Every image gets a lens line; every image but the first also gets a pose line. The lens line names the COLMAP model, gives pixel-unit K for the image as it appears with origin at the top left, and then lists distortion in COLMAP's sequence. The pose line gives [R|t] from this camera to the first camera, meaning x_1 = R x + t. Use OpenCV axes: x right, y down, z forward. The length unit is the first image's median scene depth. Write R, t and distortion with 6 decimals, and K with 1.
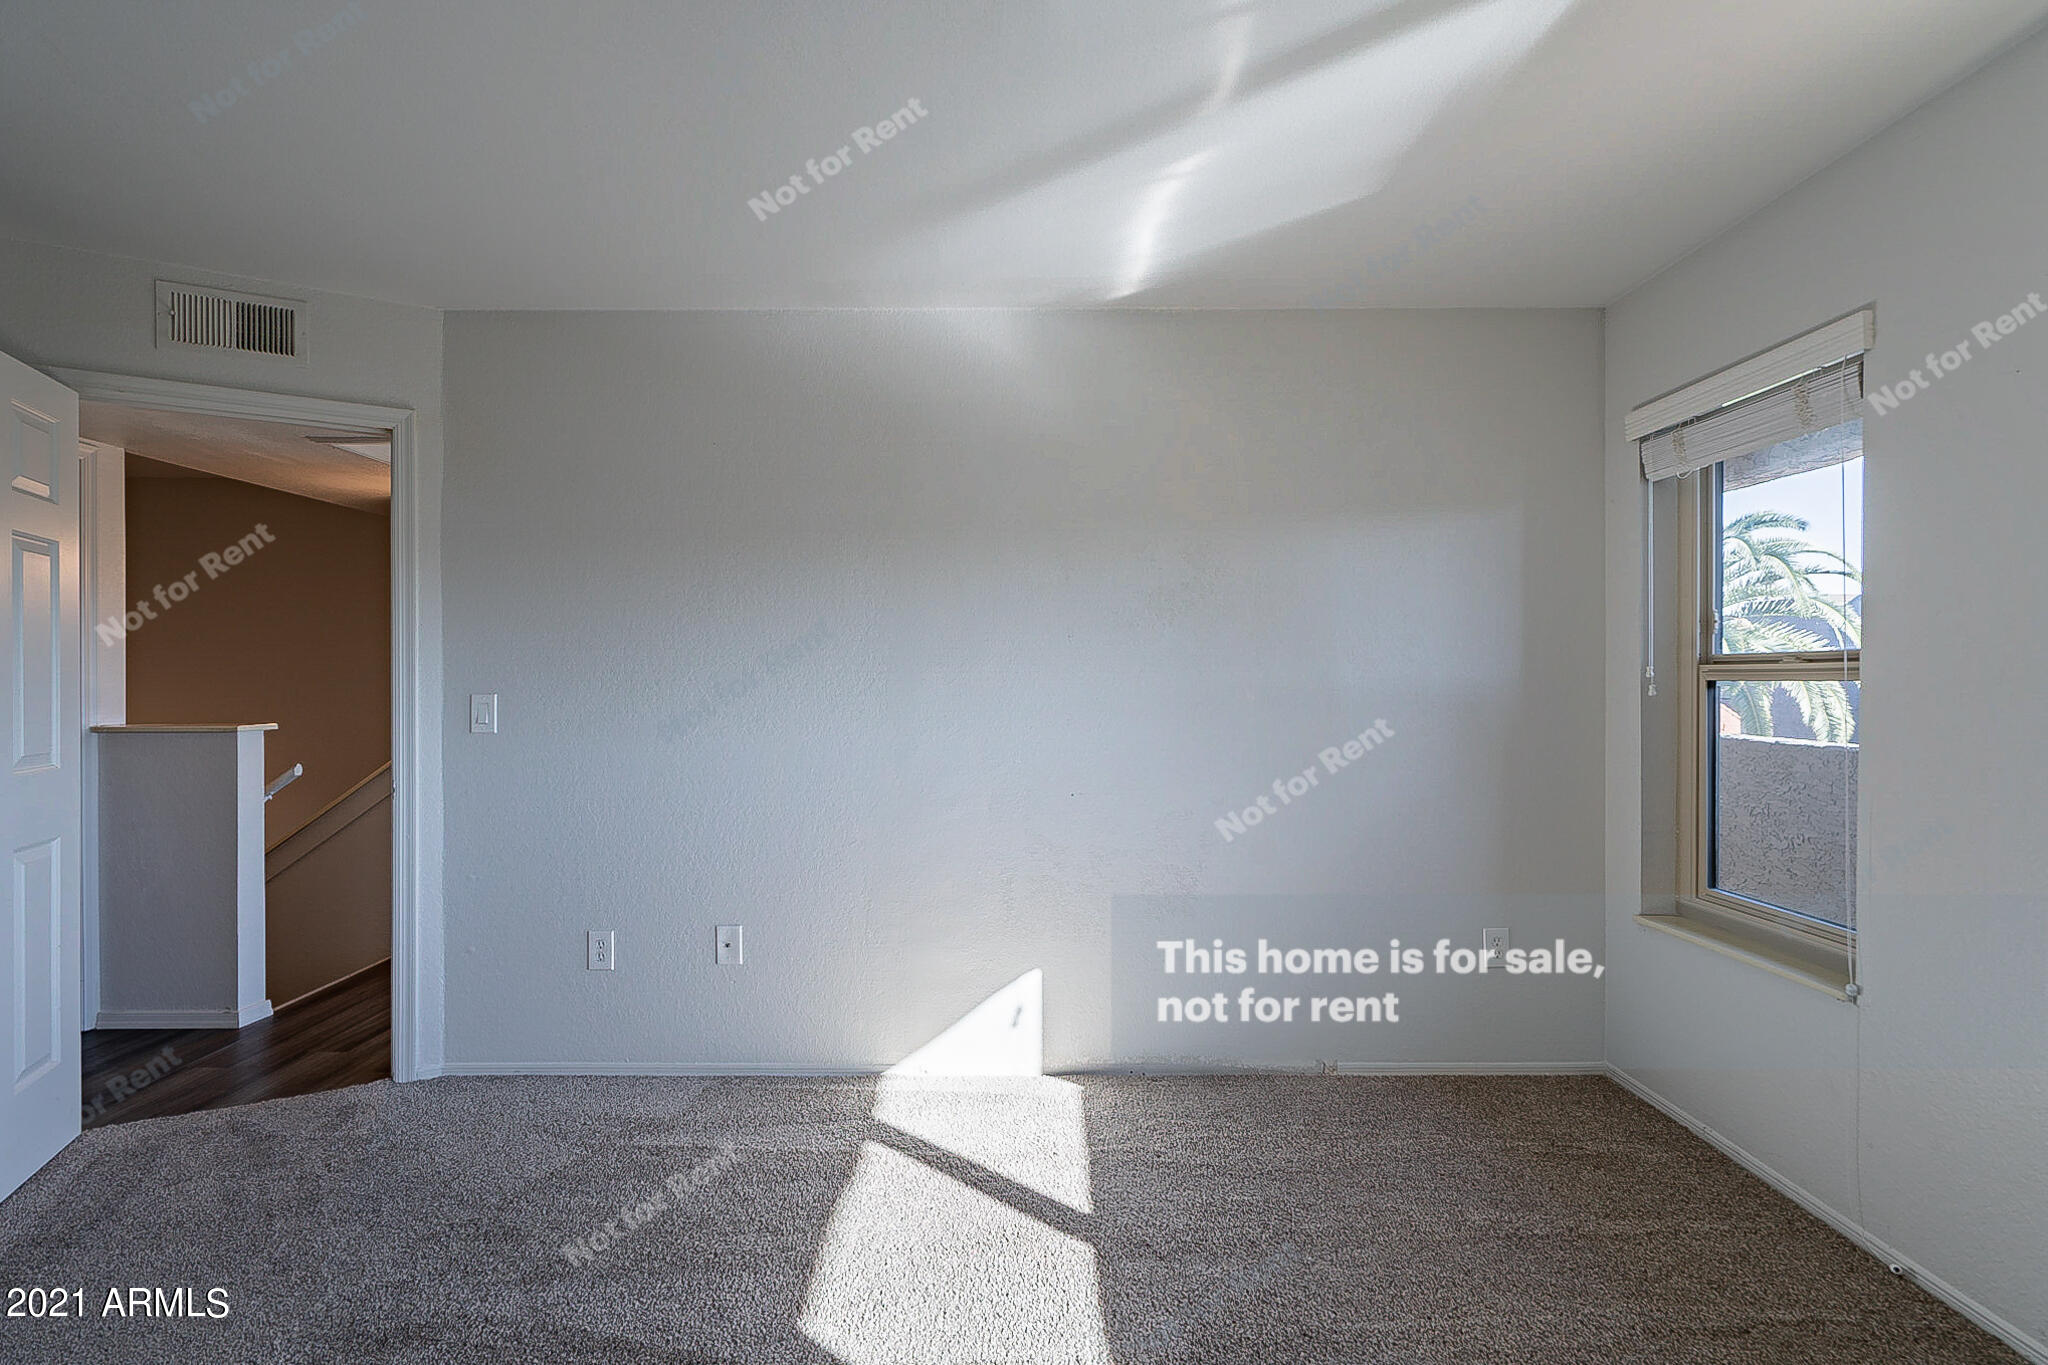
lens RADIAL K [[945.5, 0, 1012.8], [0, 945.5, 678.4], [0, 0, 1]] dist [-0.000534, 0.000919]
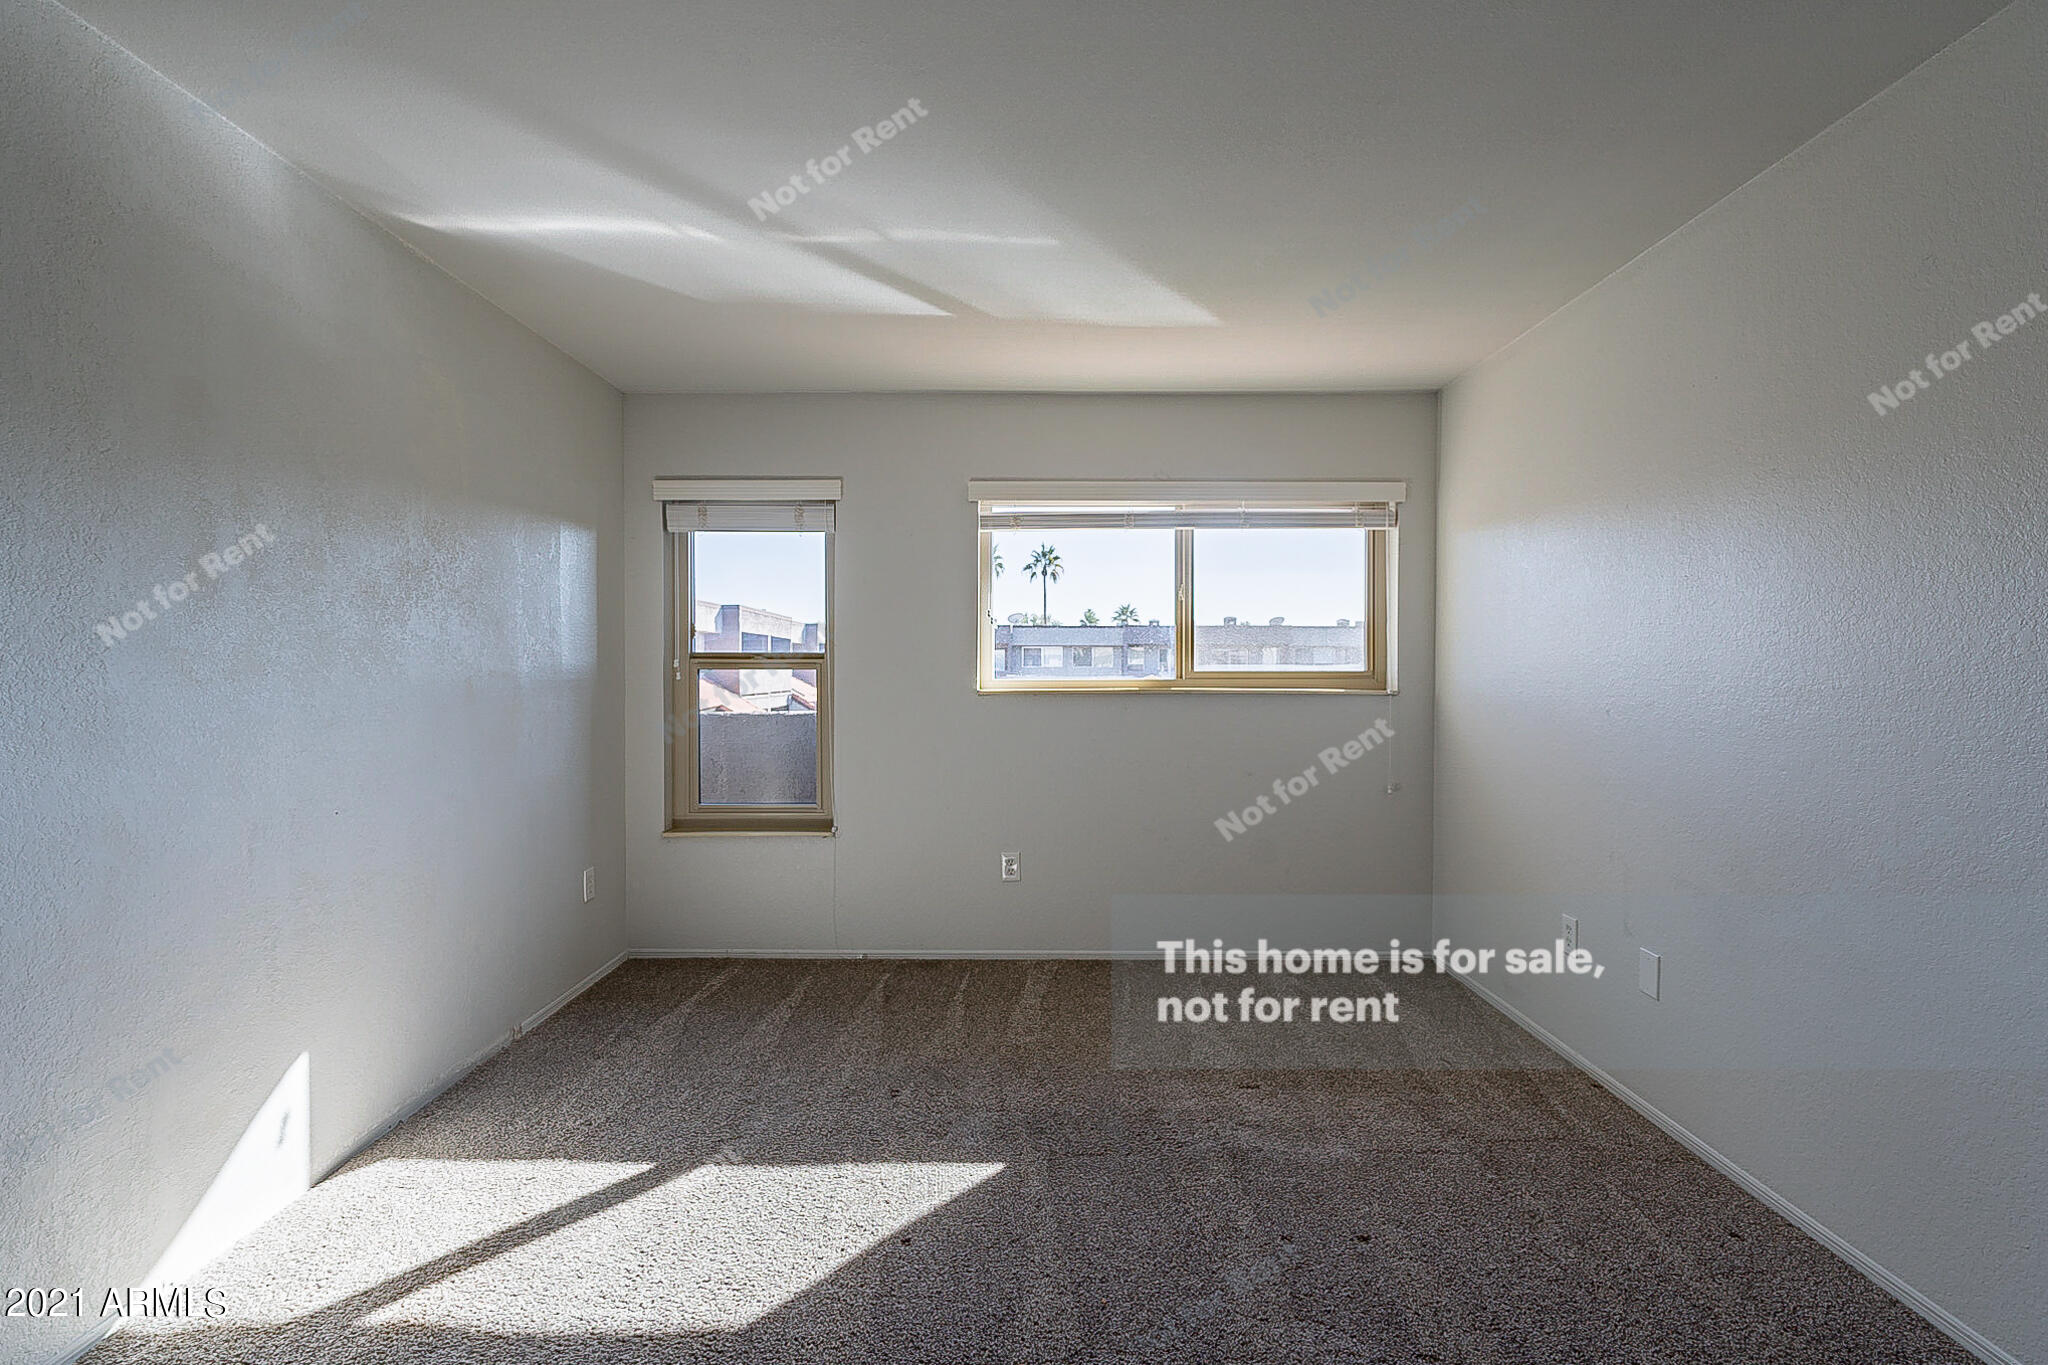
lens RADIAL K [[945.5, 0, 1027.0], [0, 945.5, 677.0], [0, 0, 1]] dist [-0.000534, 0.000919]
pose [[-0.012992, -0.007154, 0.999890, -0.729185], [-0.001934, 0.999973, 0.007129, 0.002789], [-0.999914, -0.001842, -0.013006, 0.435363]]
